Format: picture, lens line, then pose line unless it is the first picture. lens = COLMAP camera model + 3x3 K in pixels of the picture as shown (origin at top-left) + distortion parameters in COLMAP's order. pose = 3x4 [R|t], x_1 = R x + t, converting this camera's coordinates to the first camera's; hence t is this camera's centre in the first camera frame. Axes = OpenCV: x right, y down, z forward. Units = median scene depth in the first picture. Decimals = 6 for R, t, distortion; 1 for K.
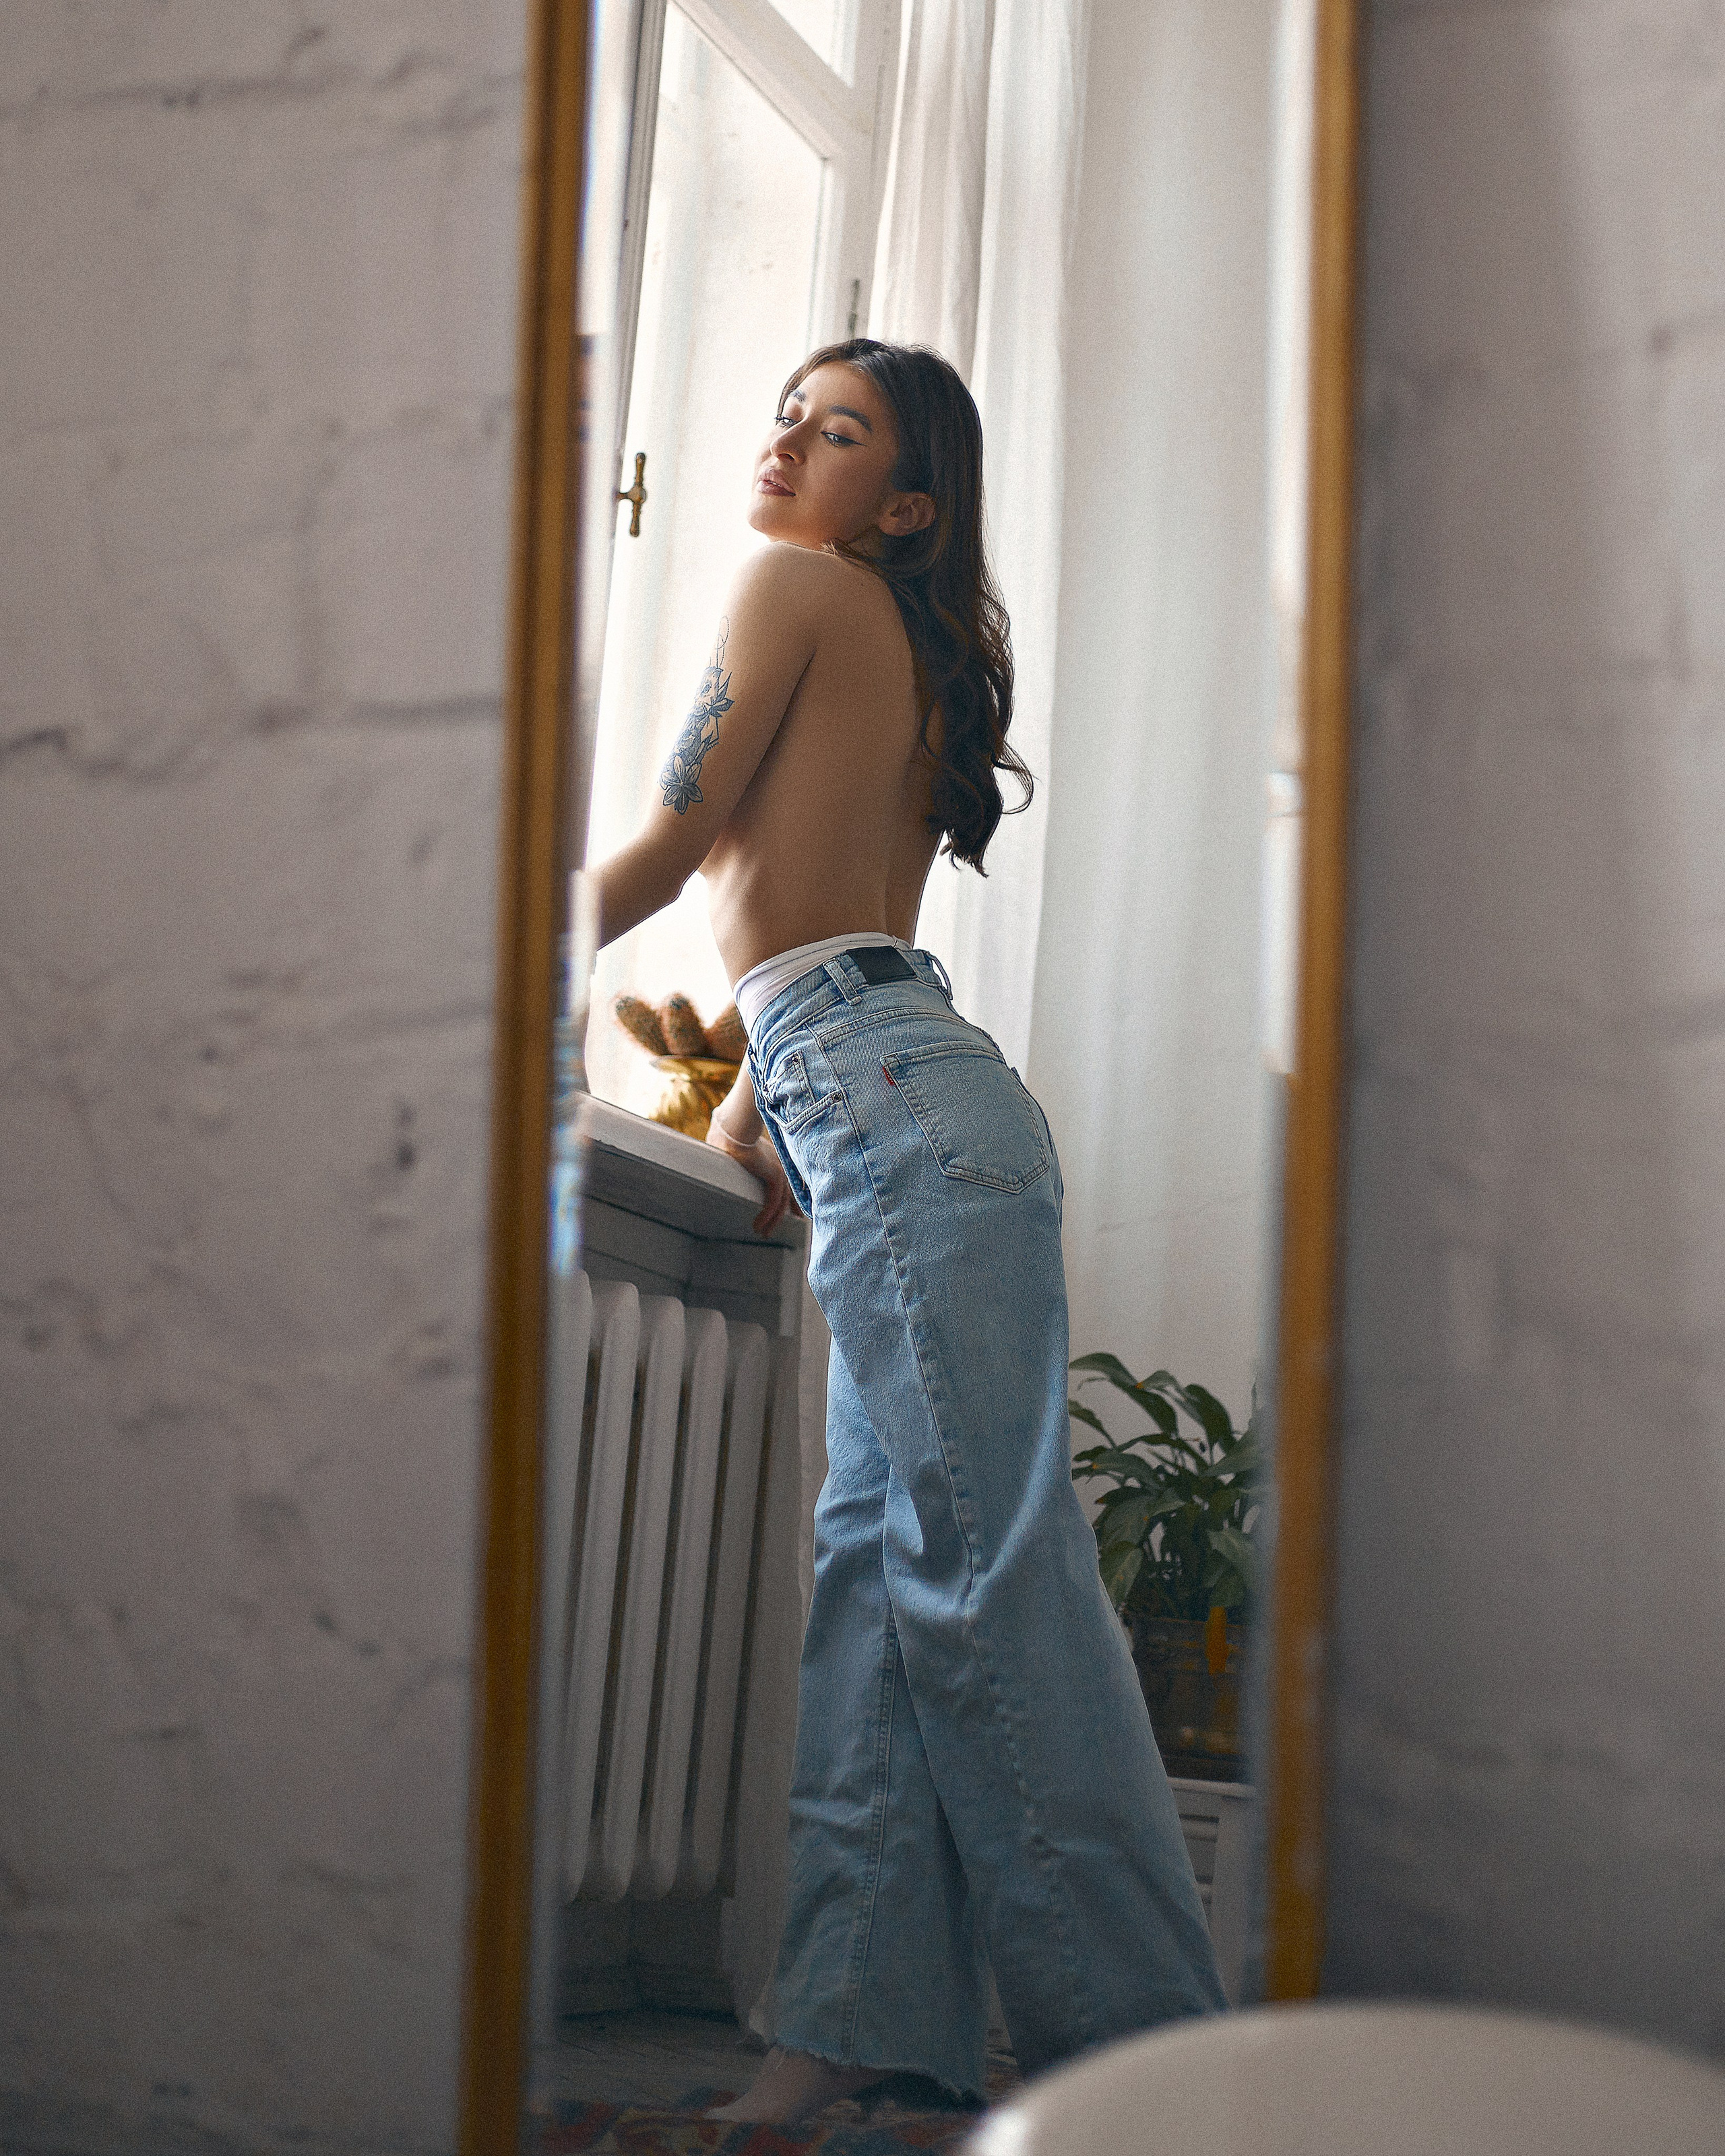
lens RADIAL K [[3466.2, 0, 862.5], [0, 3466.2, 1078.0], [0, 0, 1]] dist [-0.012976, -0.119819]
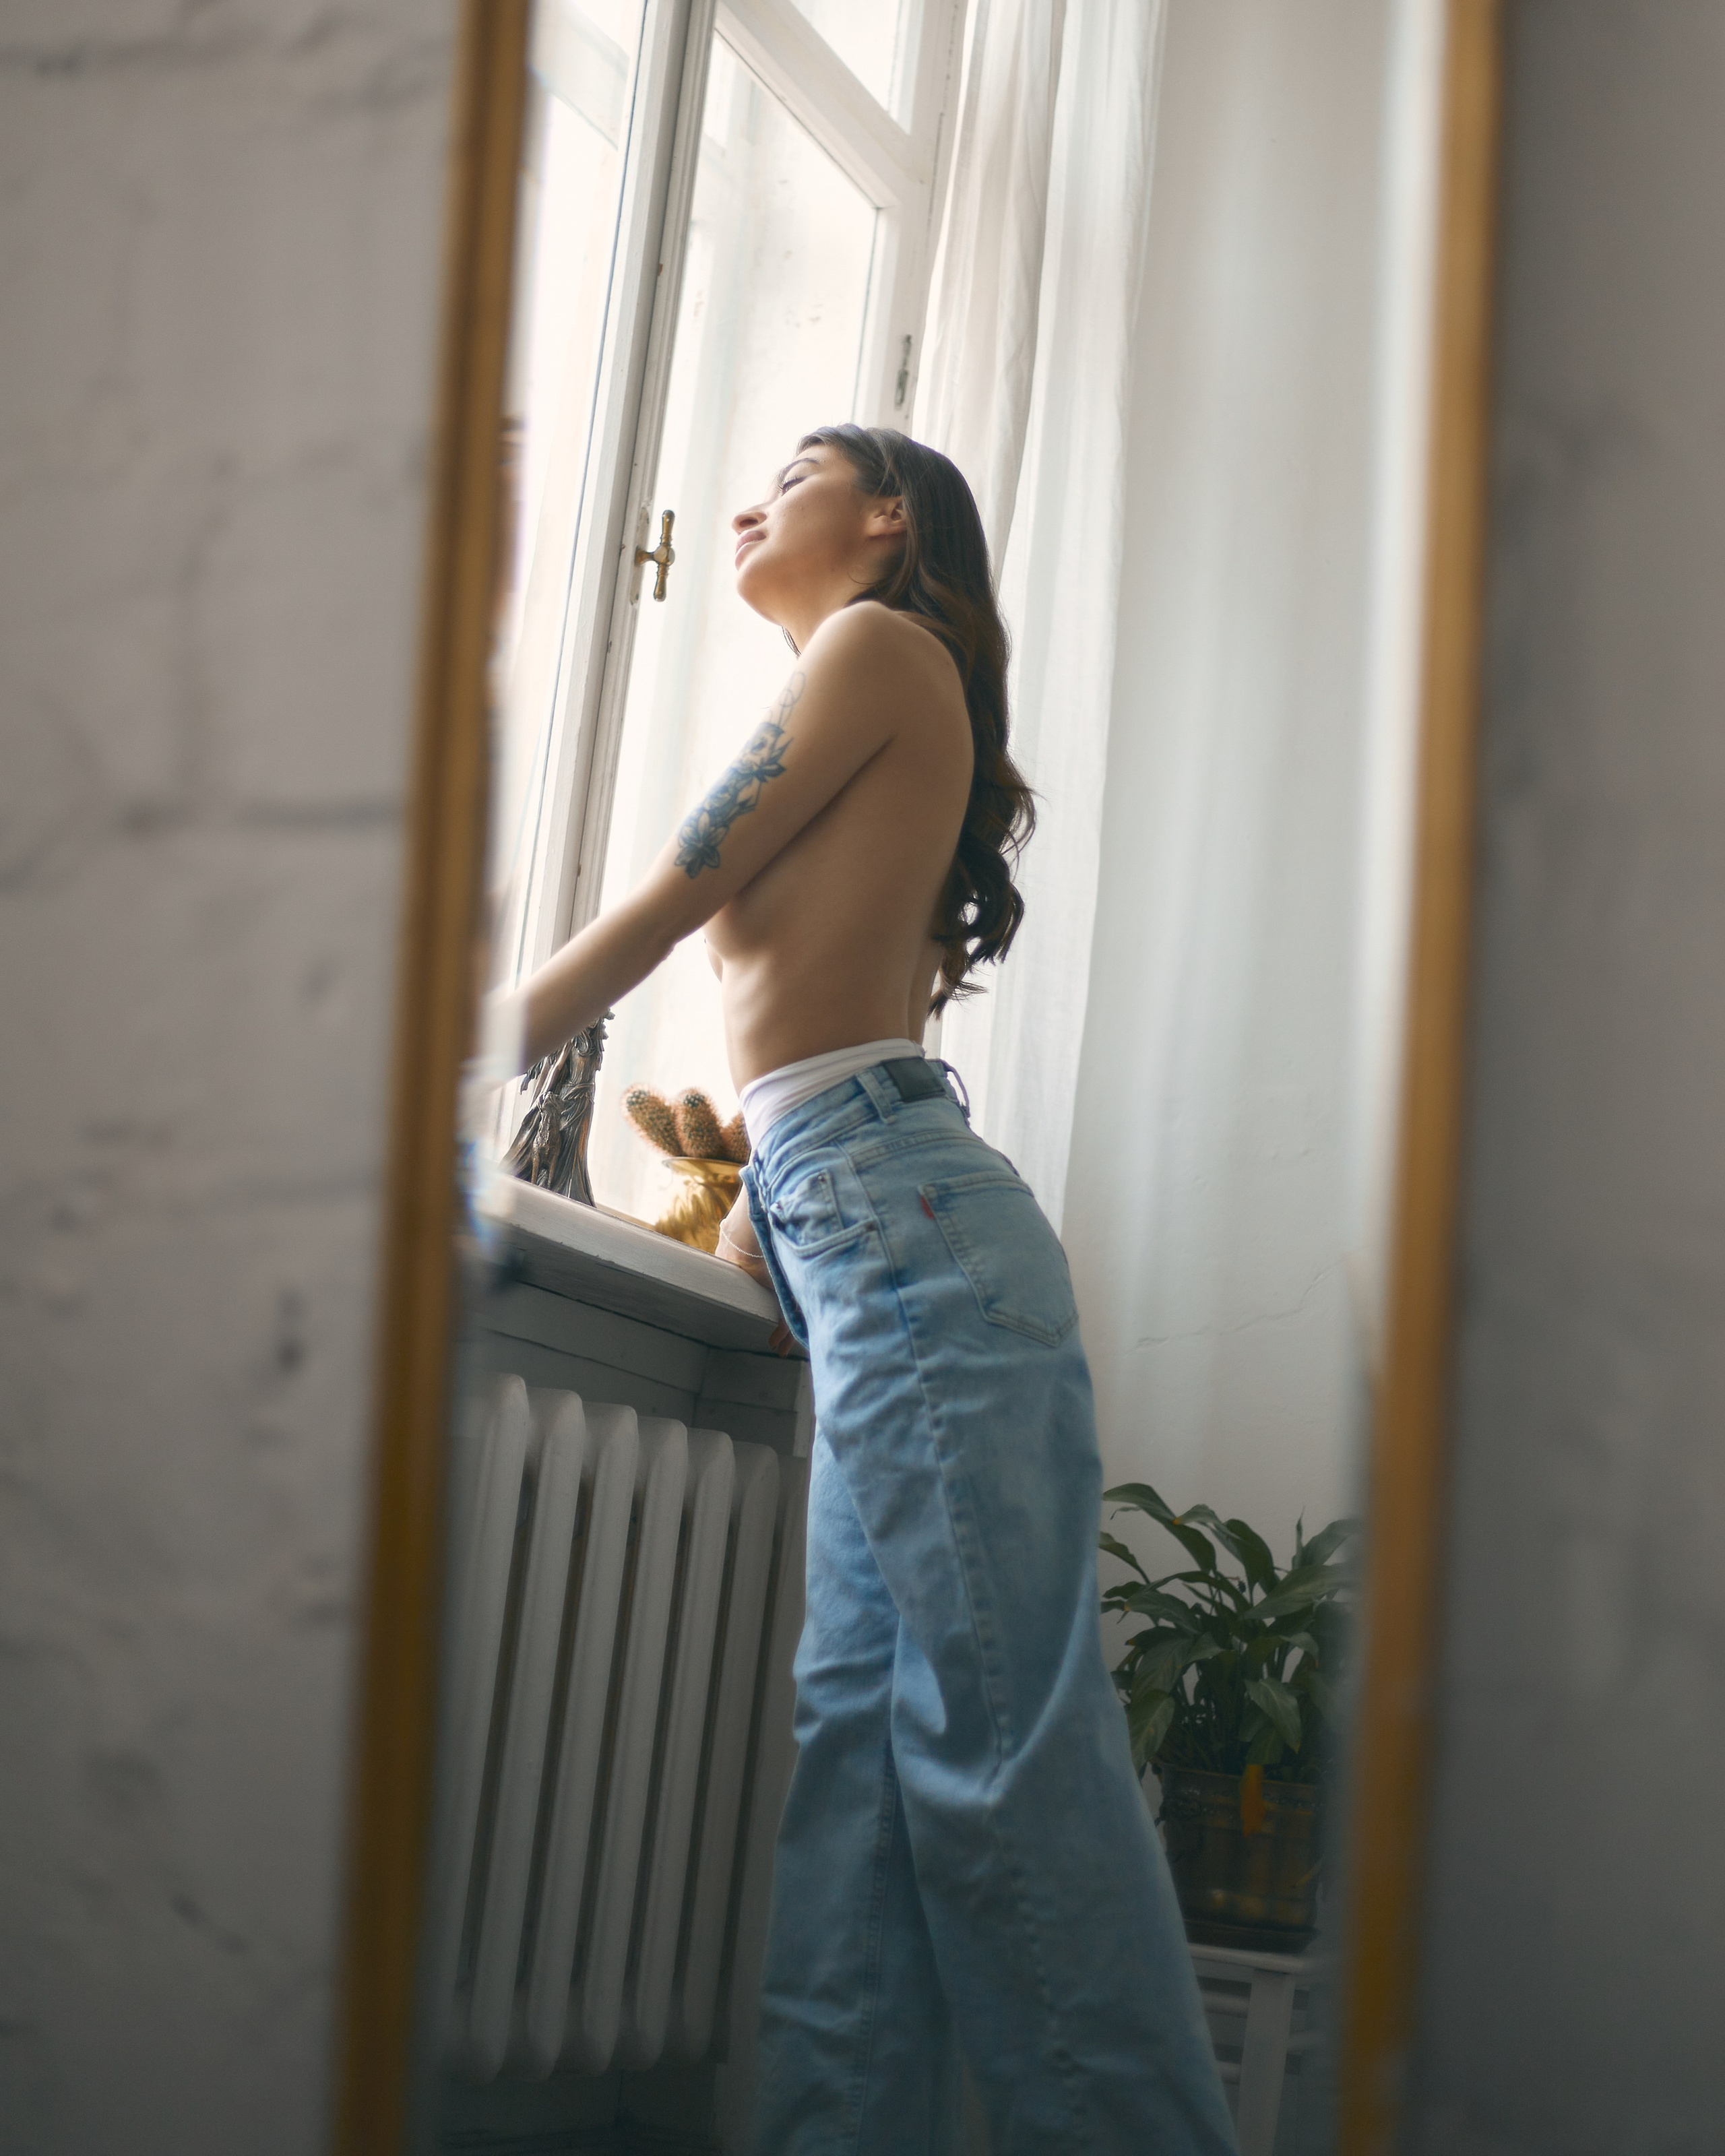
lens RADIAL K [[3188.2, 0, 919.4], [0, 3188.2, 1080.8], [0, 0, 1]] dist [-0.090141, 0.162541]
pose [[0.999642, 0.026582, -0.003152, 0.010052], [-0.026596, 0.999636, -0.004540, -0.024515], [0.003031, 0.004622, 0.999985, 0.142060]]
